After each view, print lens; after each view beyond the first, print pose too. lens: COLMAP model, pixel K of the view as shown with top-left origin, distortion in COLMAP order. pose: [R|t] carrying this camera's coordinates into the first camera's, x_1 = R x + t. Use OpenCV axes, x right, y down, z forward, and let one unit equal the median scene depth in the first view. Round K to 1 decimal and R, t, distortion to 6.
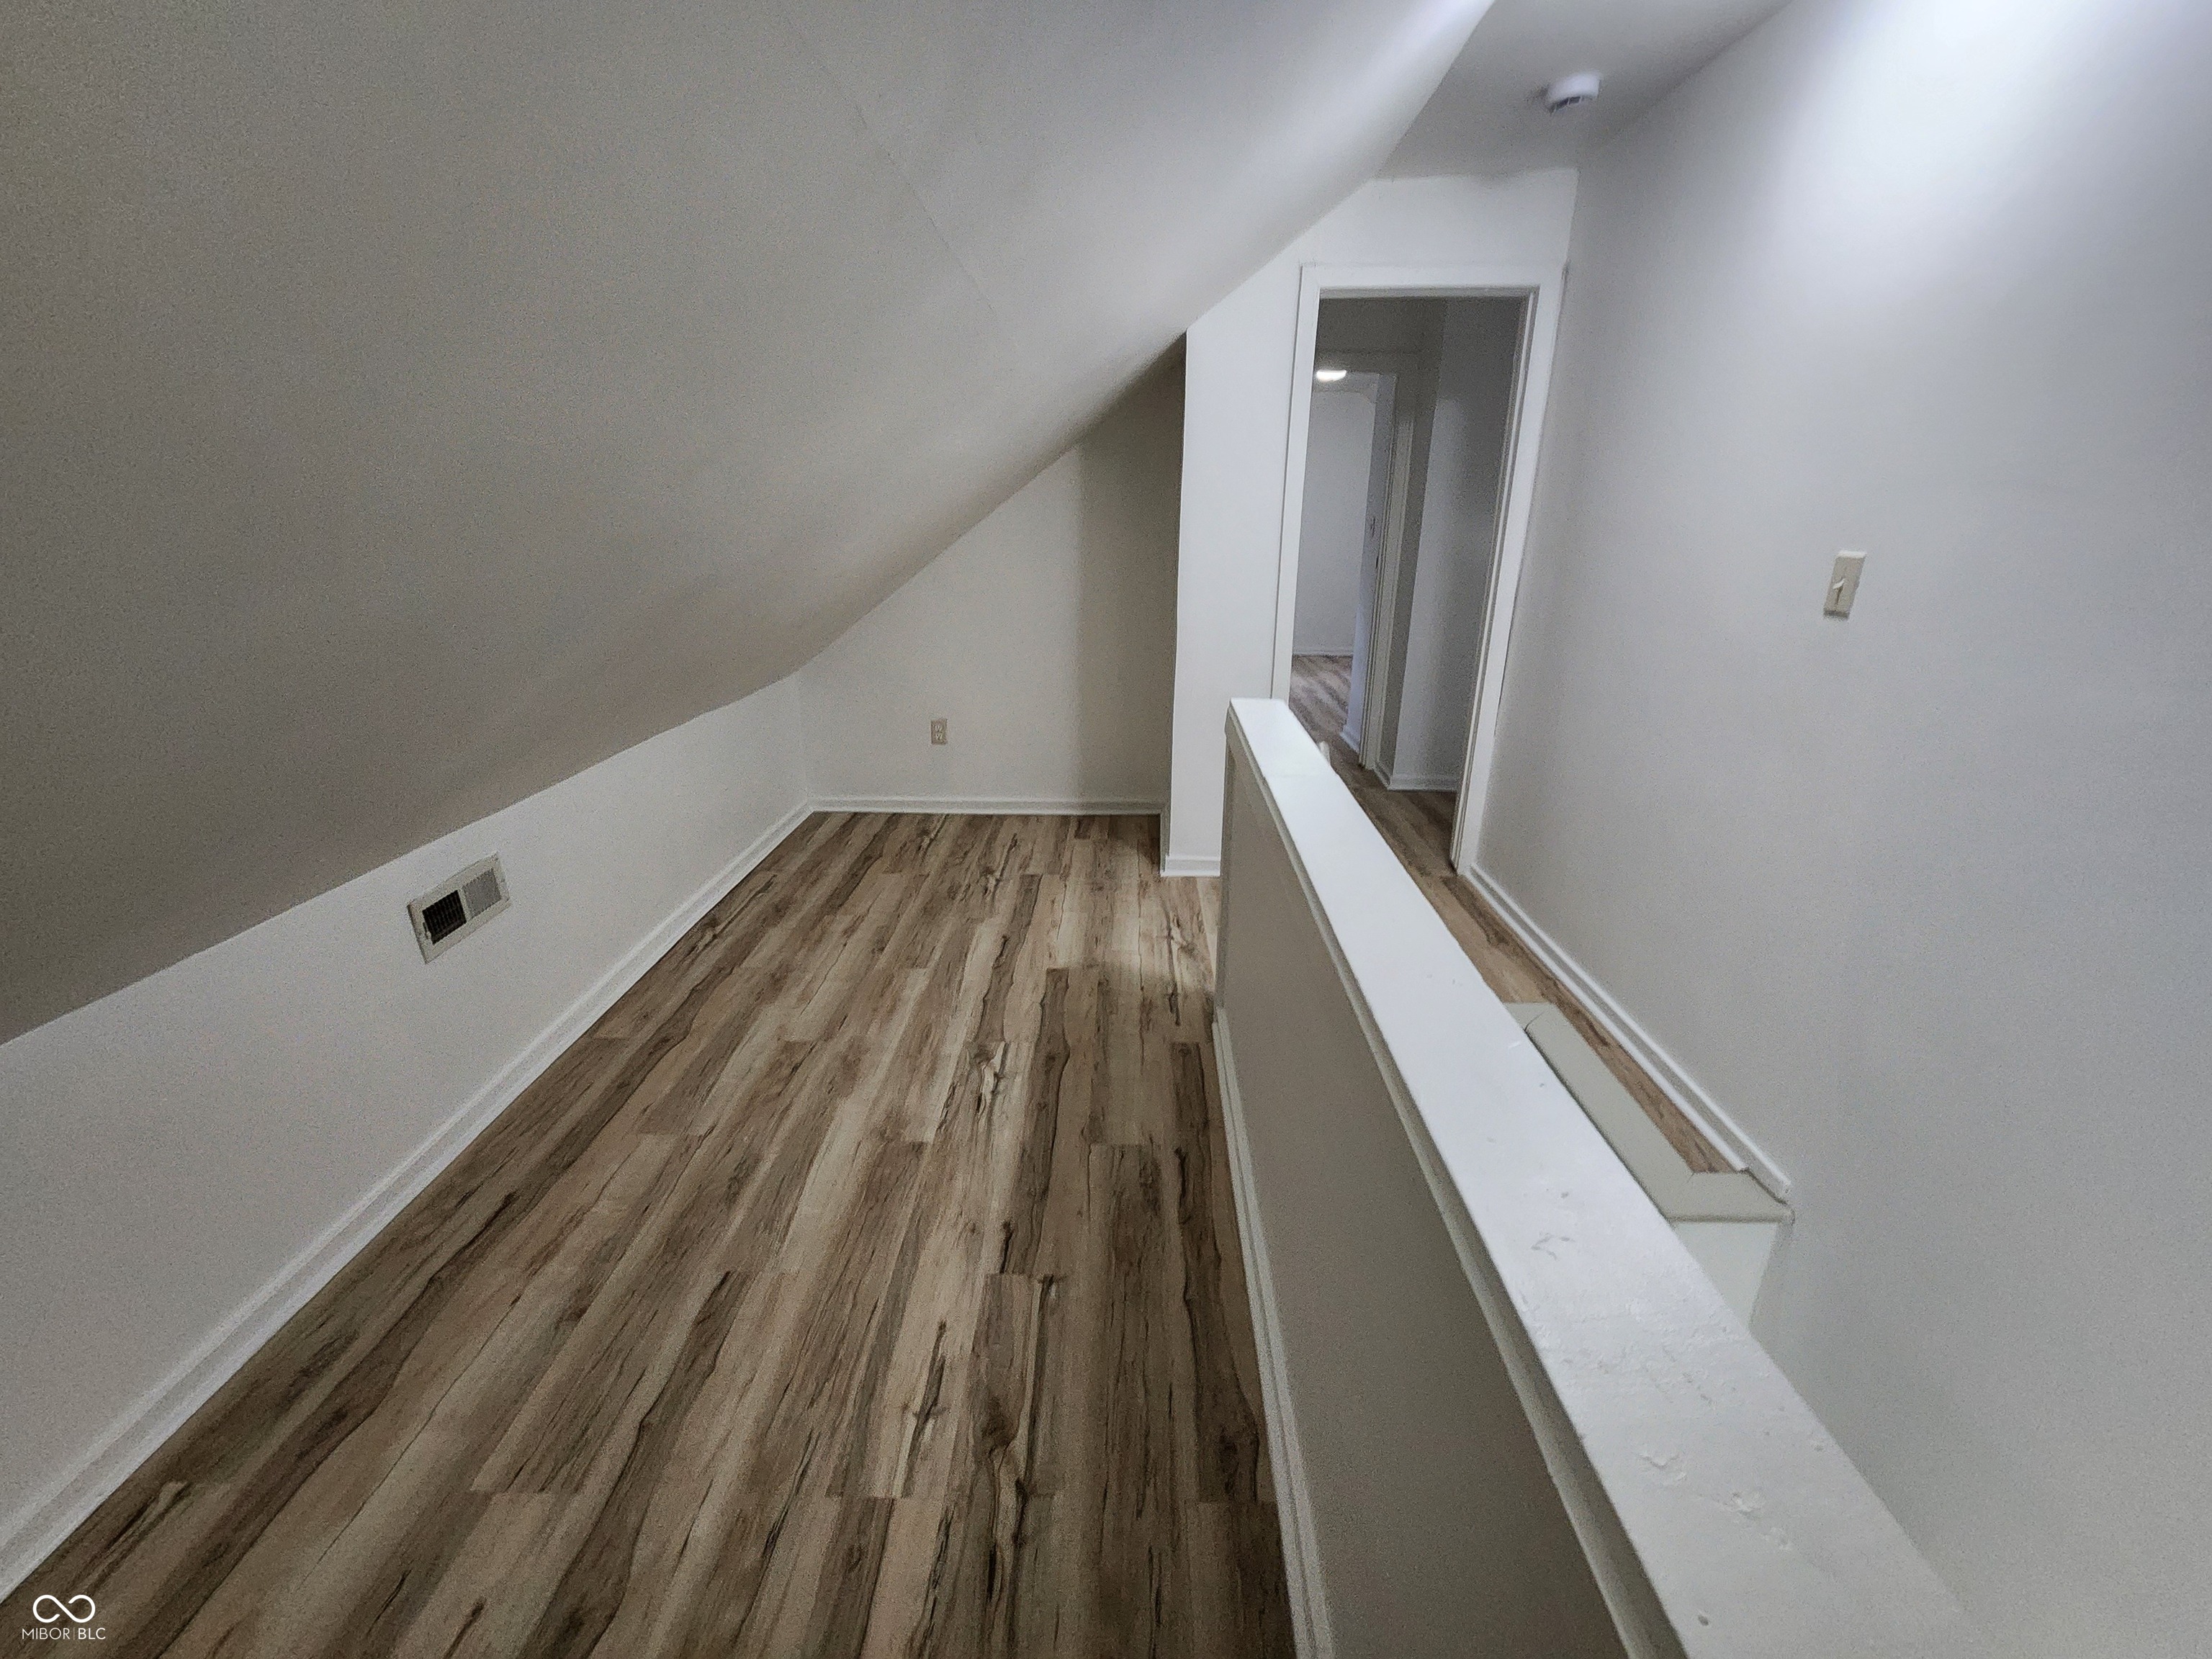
lens RADIAL K [[906.6, 0, 1104.6], [0, 906.6, 830.6], [0, 0, 1]] dist [-0.000113, 0.000331]
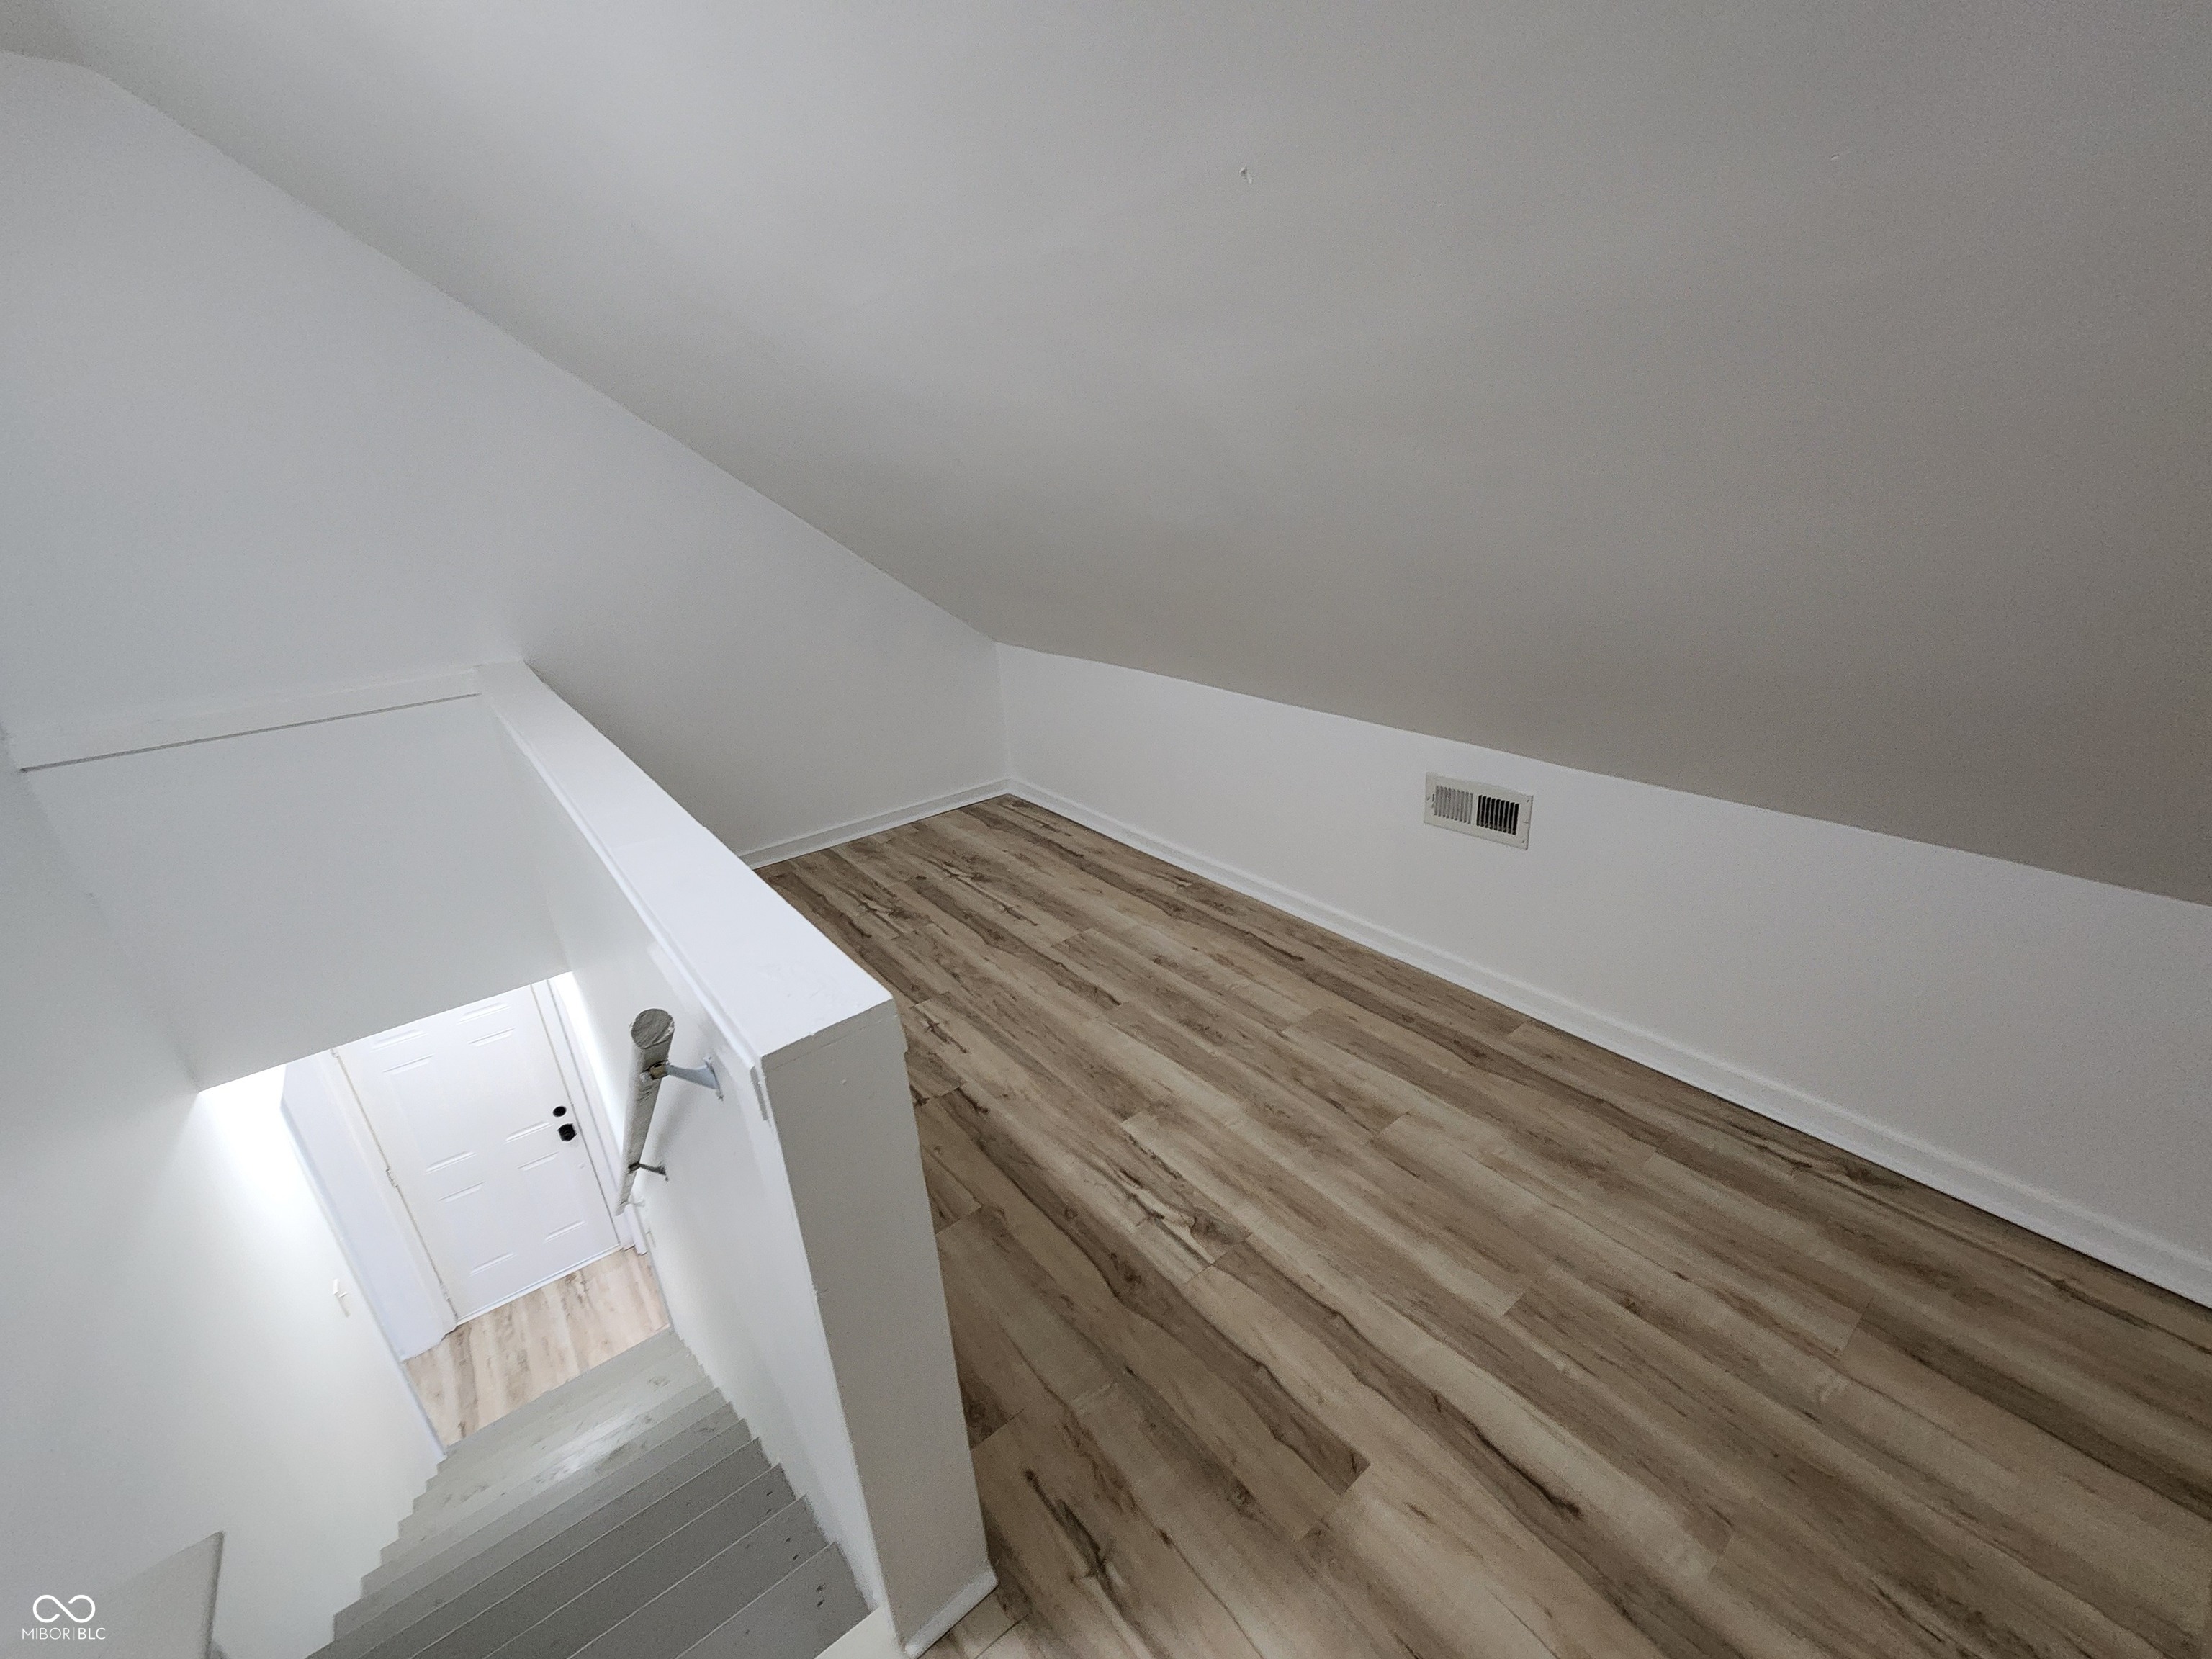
lens RADIAL K [[906.6, 0, 1102.7], [0, 906.6, 833.6], [0, 0, 1]] dist [-0.000113, 0.000331]
pose [[-0.768842, 0.281296, -0.574242, 0.267692], [-0.163616, 0.781603, 0.601935, -0.440621], [0.618151, 0.556749, -0.554905, 1.206690]]
